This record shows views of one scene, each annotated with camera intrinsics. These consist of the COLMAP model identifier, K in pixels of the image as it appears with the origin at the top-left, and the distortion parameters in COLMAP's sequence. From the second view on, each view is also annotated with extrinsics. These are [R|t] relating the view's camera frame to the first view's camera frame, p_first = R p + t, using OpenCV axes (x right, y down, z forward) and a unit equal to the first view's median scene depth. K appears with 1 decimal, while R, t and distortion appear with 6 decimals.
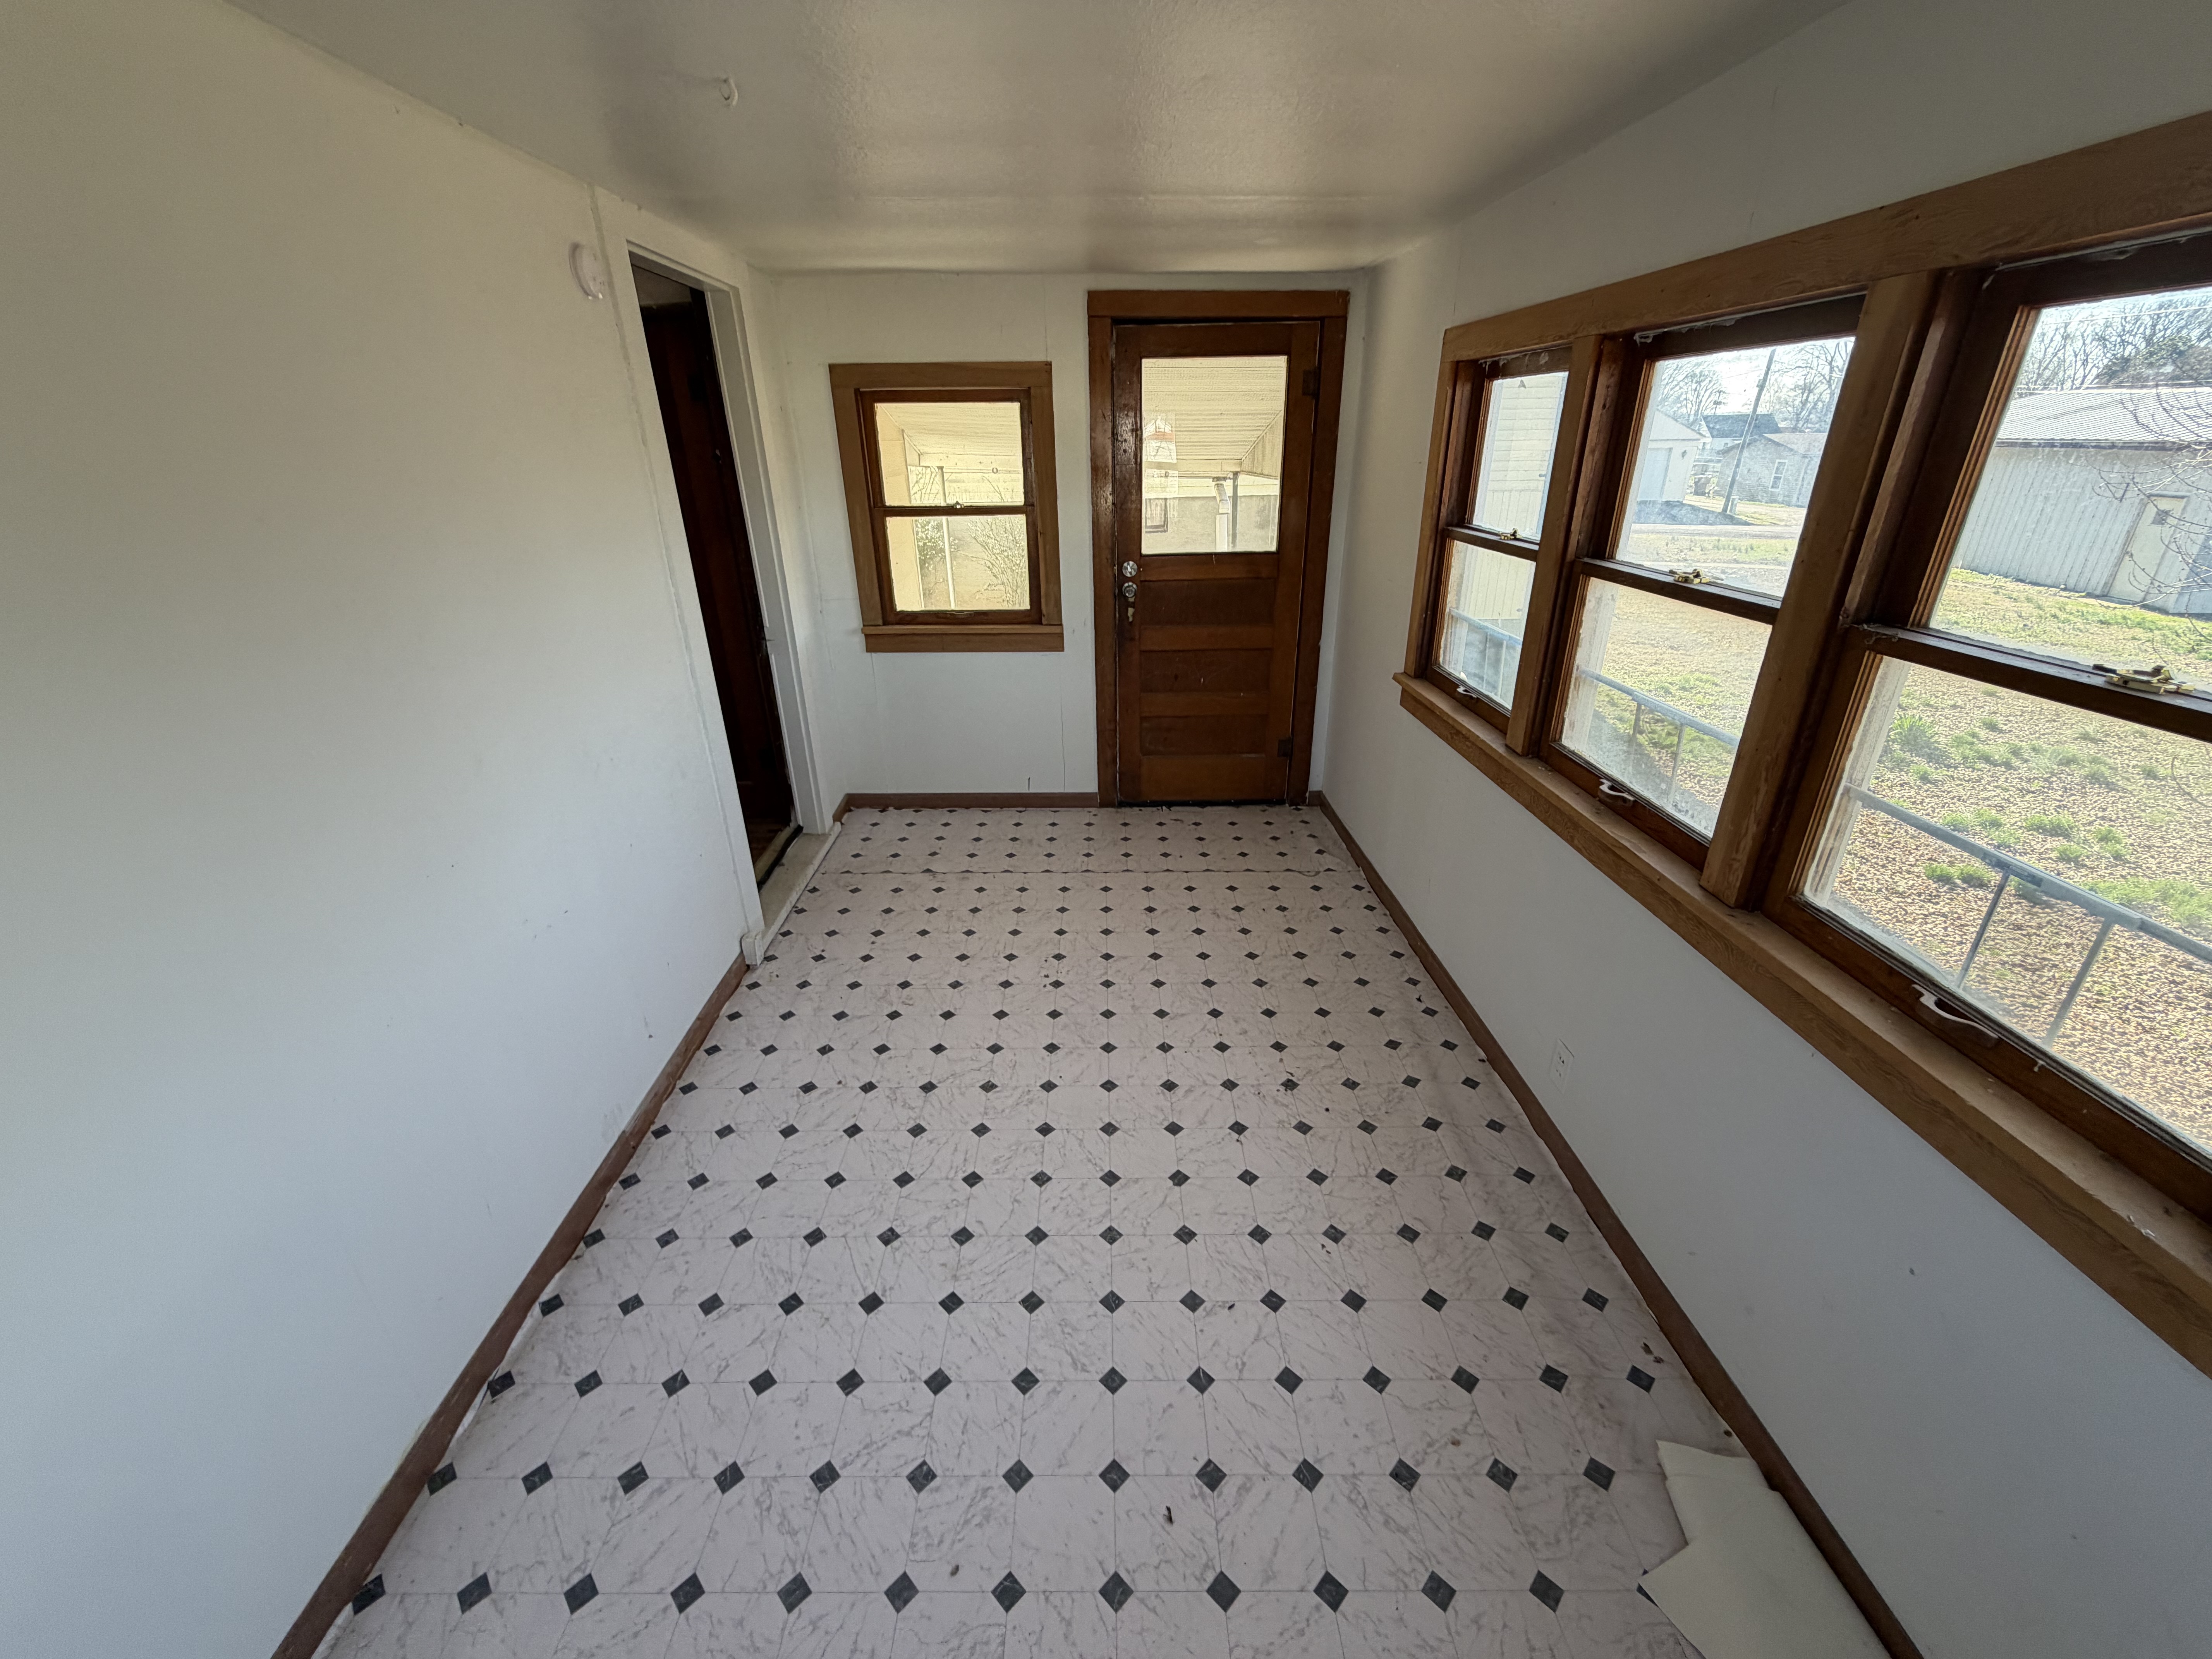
lens RADIAL K [[885.4, 0, 1107.3], [0, 885.4, 829.0], [0, 0, 1]] dist [-0.004039, -0.000126]
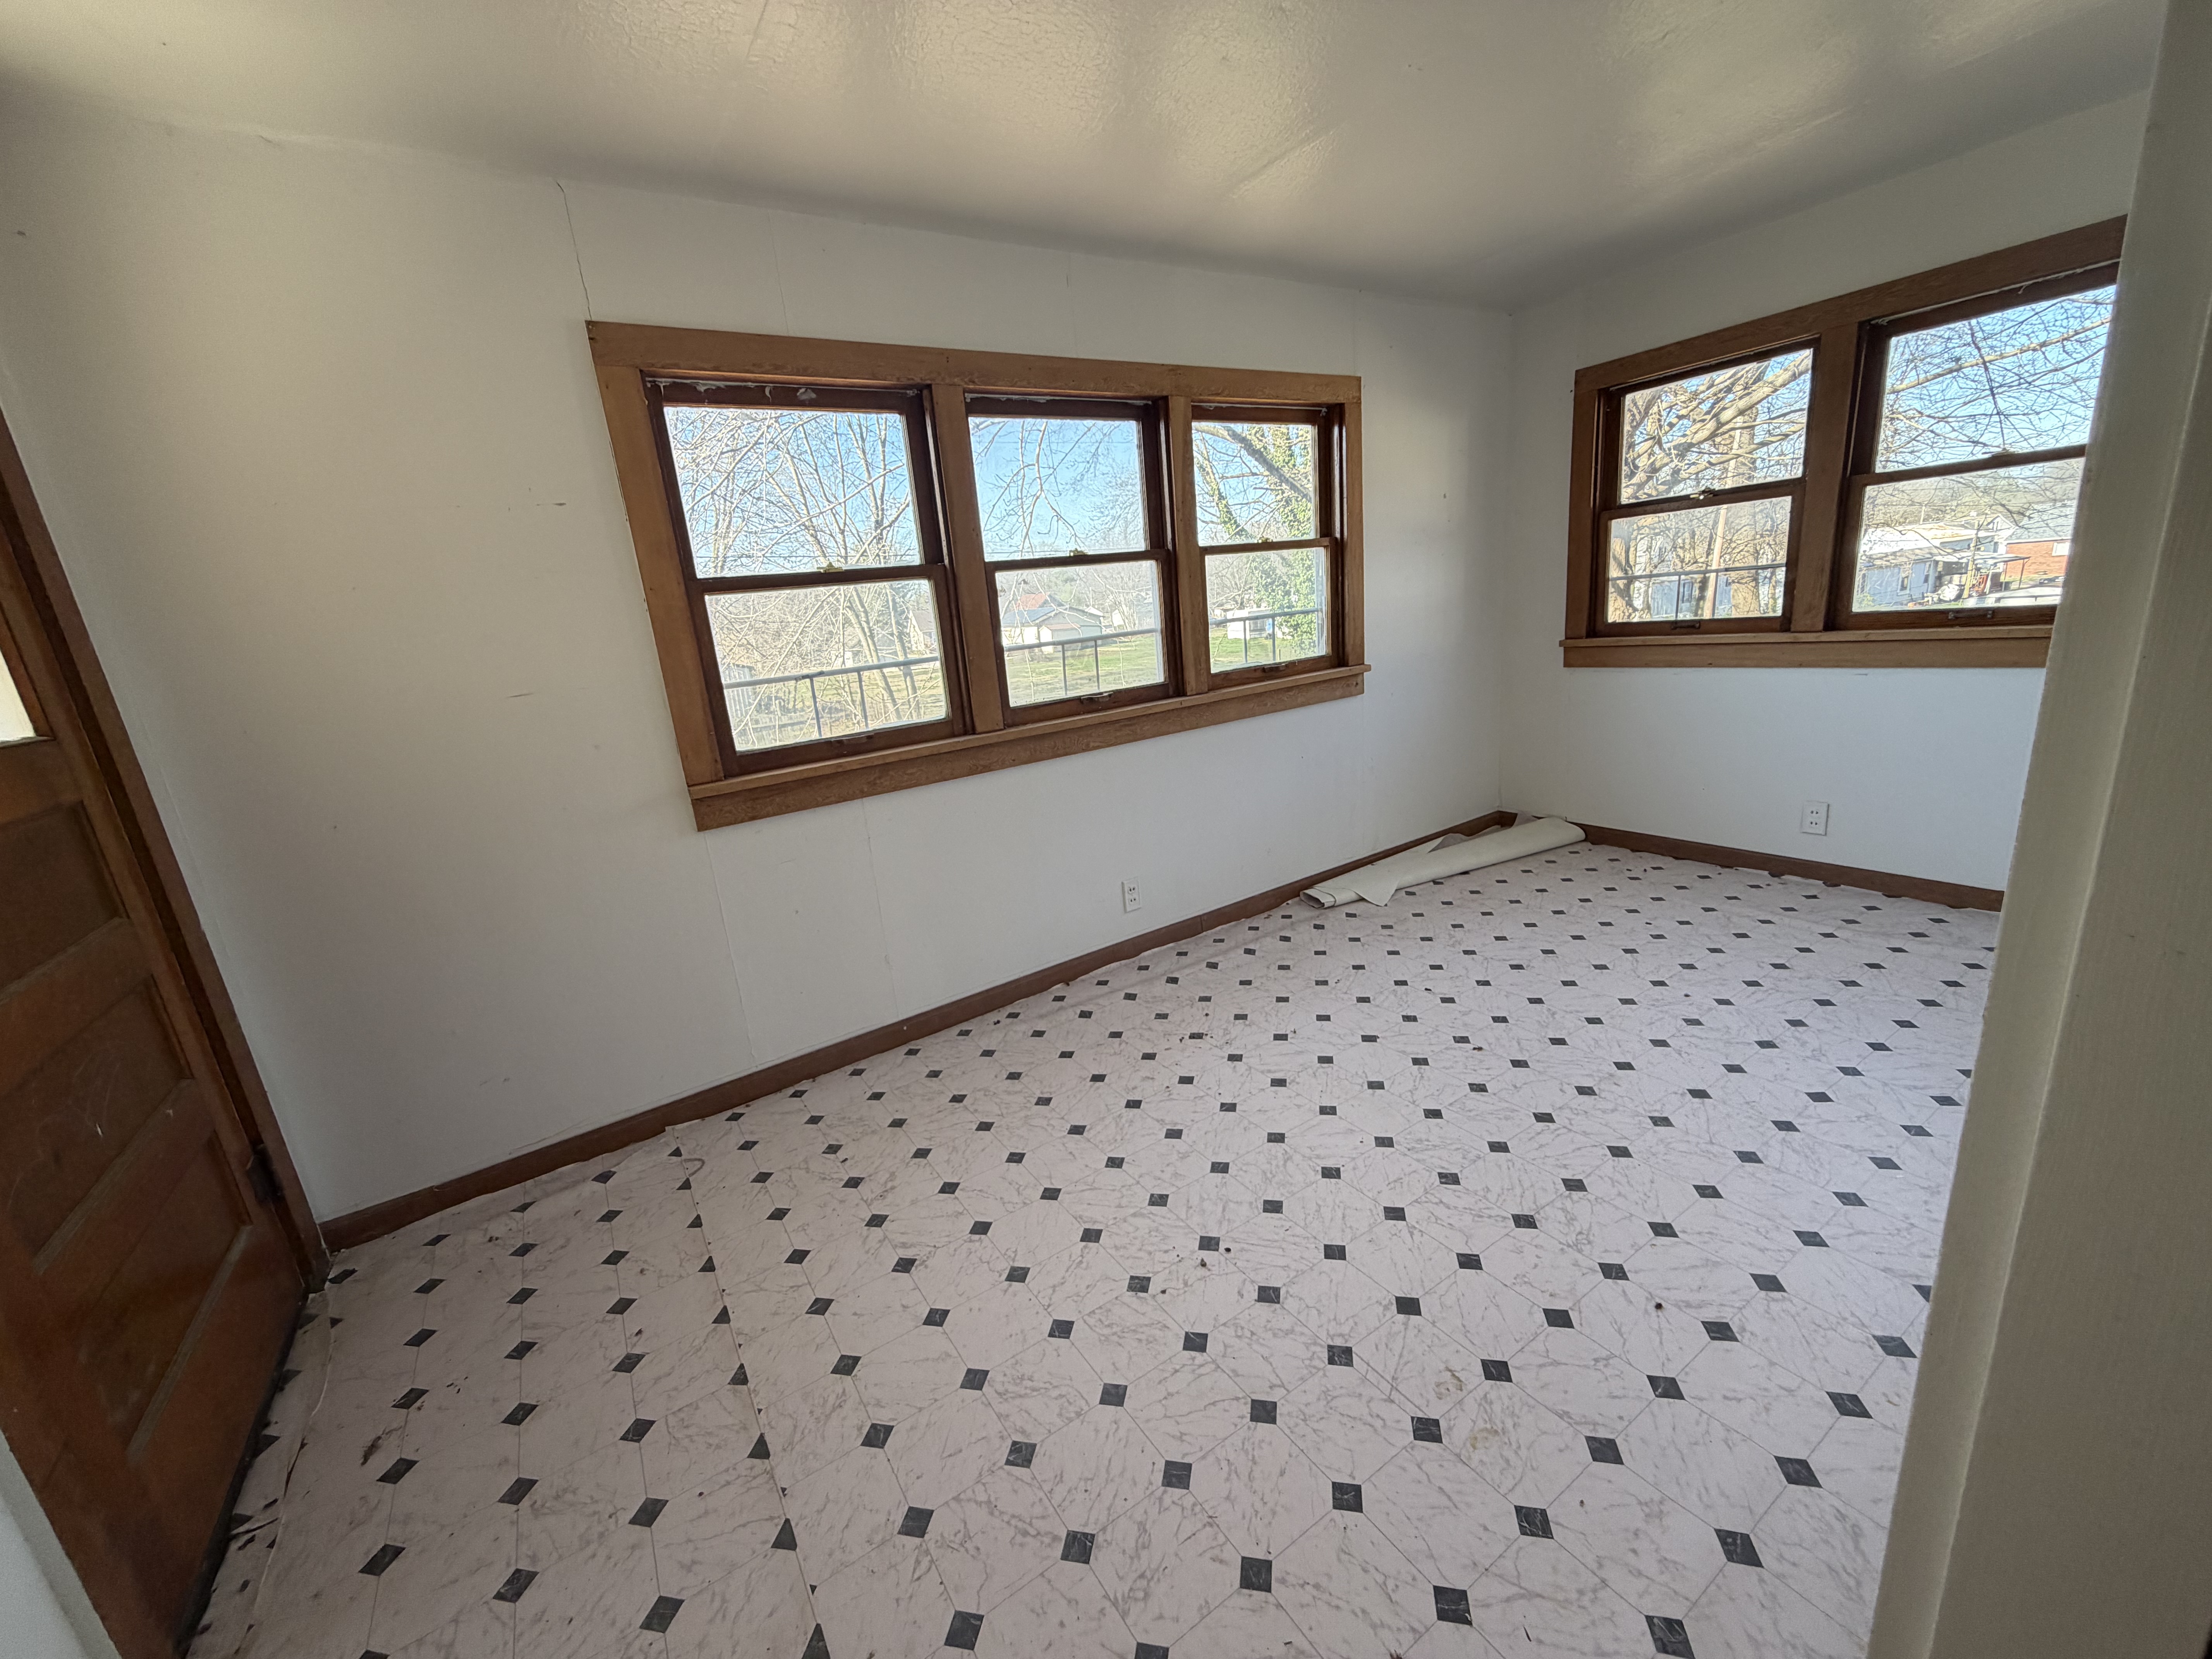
lens RADIAL K [[885.4, 0, 1103.2], [0, 885.4, 833.7], [0, 0, 1]] dist [-0.004039, -0.000126]
pose [[-0.534149, -0.149733, 0.832025, -0.518755], [0.436357, 0.794119, 0.423047, -0.353955], [-0.724070, 0.589029, -0.358840, 1.227457]]
